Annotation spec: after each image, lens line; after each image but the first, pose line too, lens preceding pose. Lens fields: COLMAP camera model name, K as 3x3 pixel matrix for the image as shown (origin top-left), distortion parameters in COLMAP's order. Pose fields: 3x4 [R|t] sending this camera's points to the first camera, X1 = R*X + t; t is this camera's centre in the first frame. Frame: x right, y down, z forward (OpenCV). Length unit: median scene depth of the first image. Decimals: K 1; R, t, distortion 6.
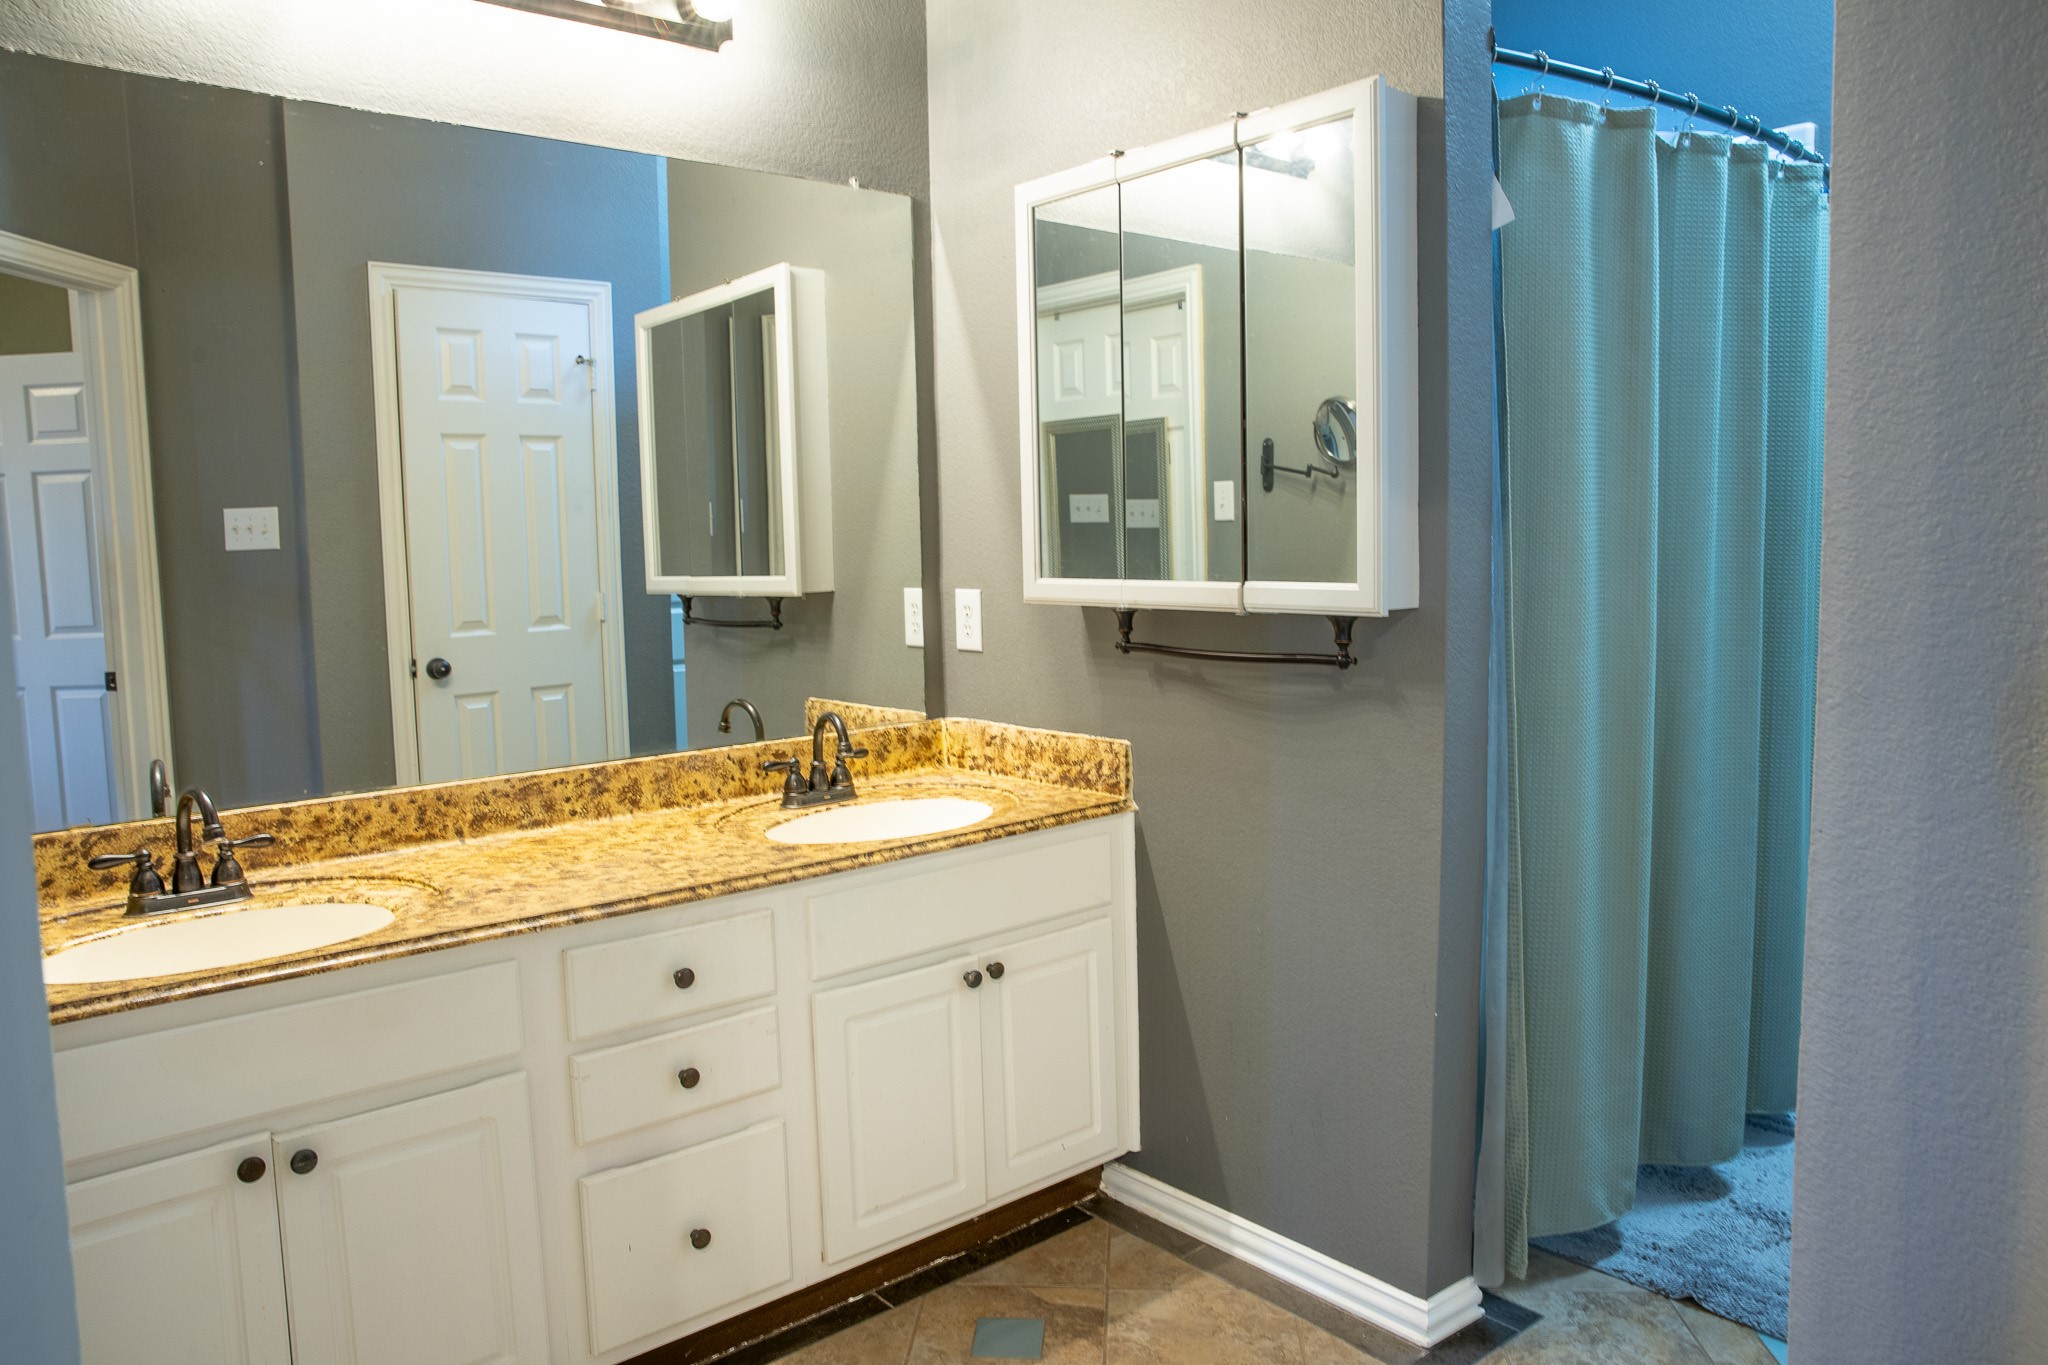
lens RADIAL K [[1391.5, 0, 1024.0], [0, 1391.5, 682.5], [0, 0, 1]] dist [-0.115656, 0.094009]
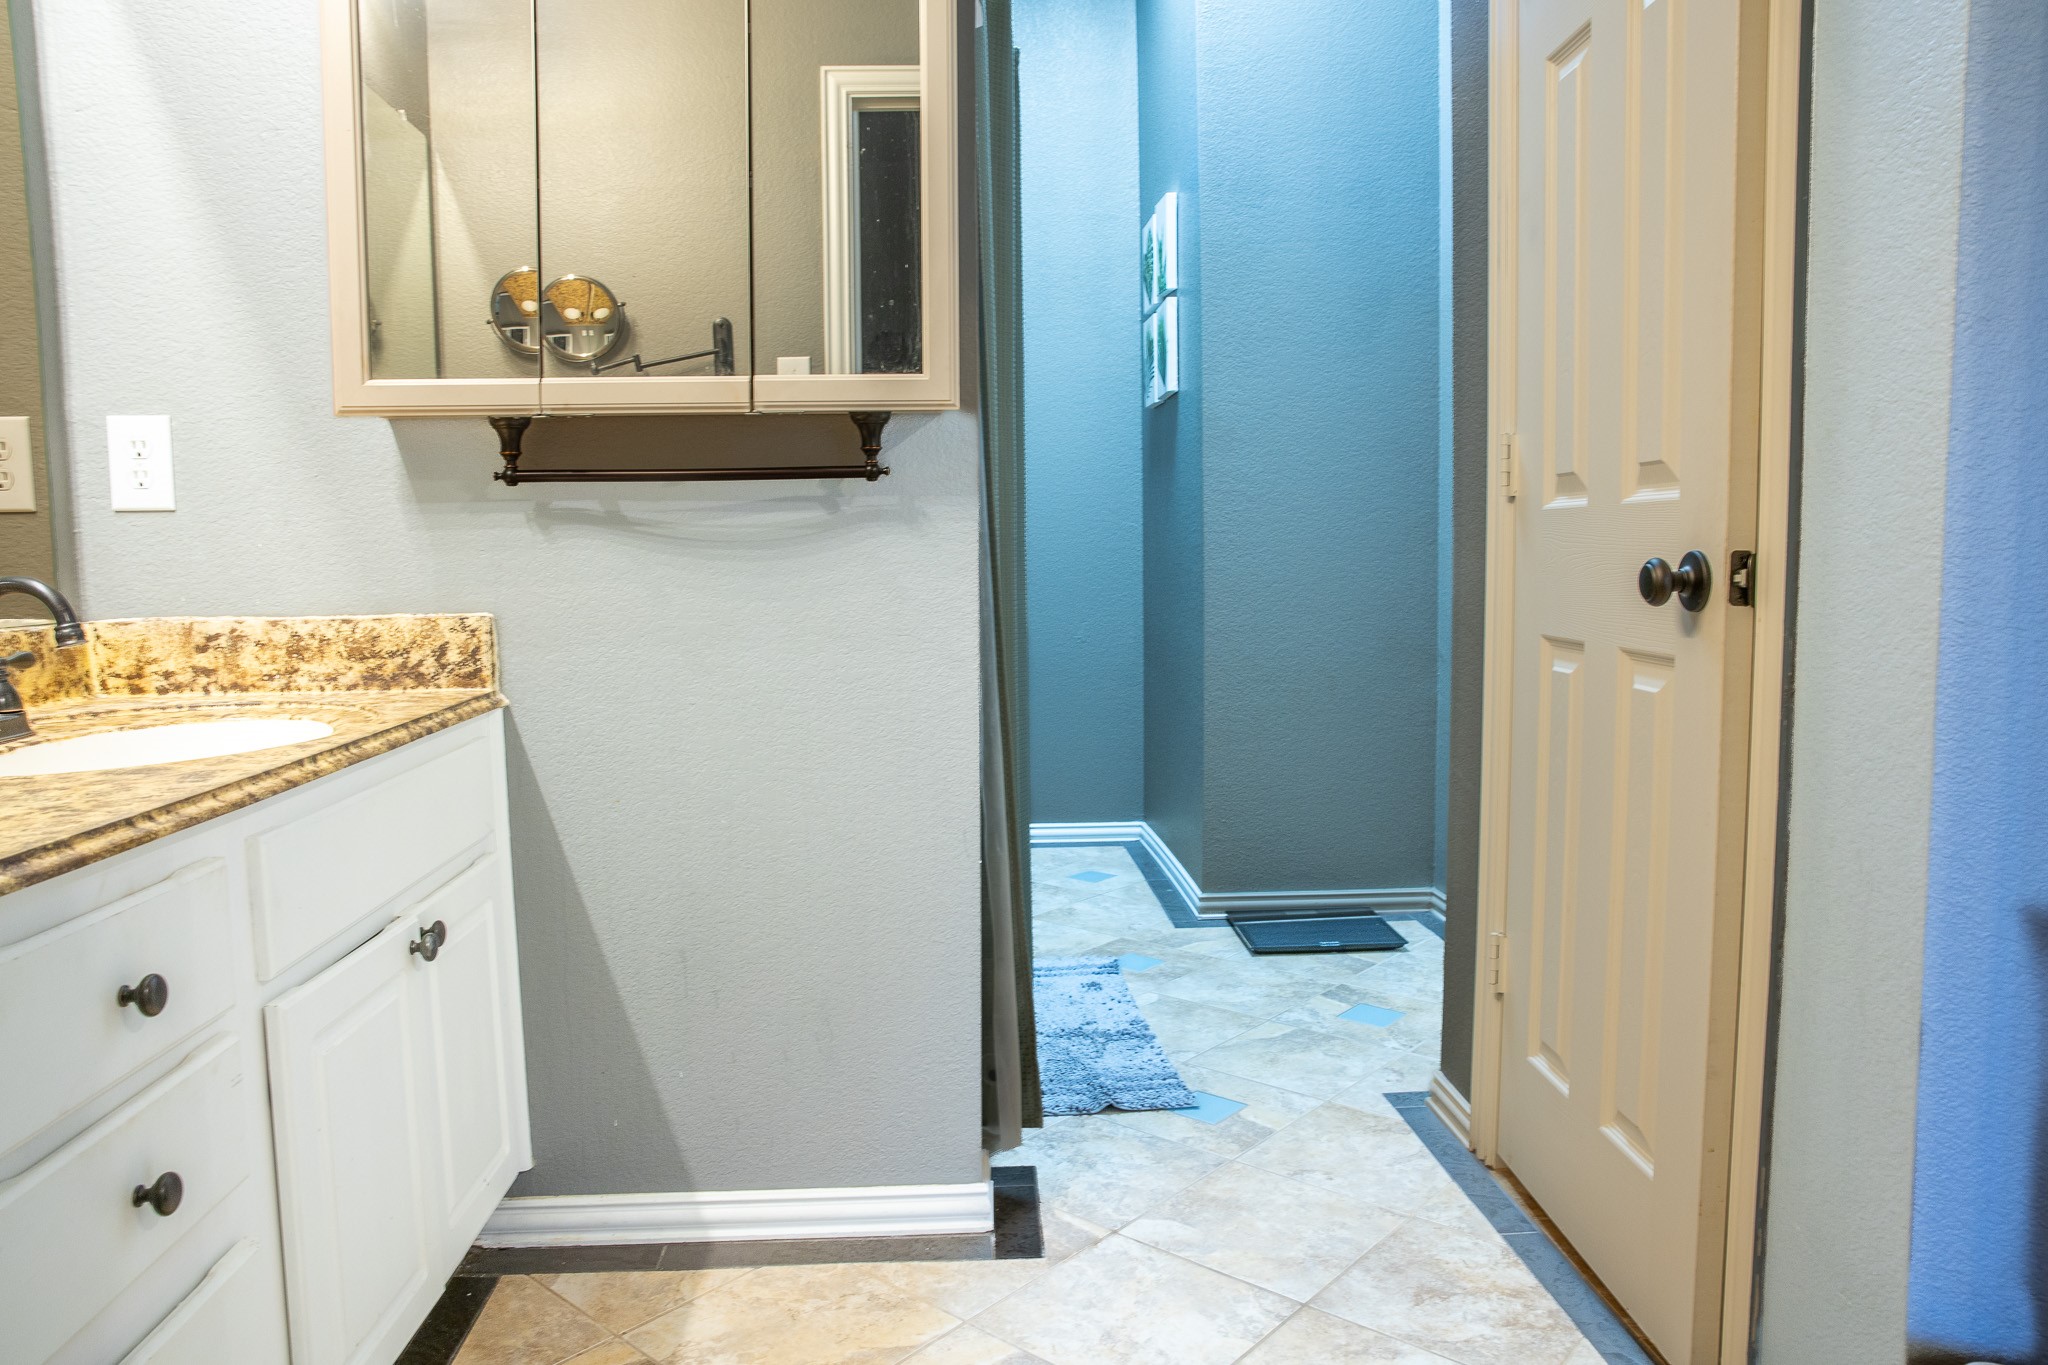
lens RADIAL K [[1391.5, 0, 1024.0], [0, 1391.5, 682.5], [0, 0, 1]] dist [-0.115656, 0.094009]
pose [[0.594104, -0.059445, 0.802189, -0.337675], [0.080652, 0.996642, 0.014123, 0.090505], [-0.800335, 0.056308, 0.596903, 0.335054]]
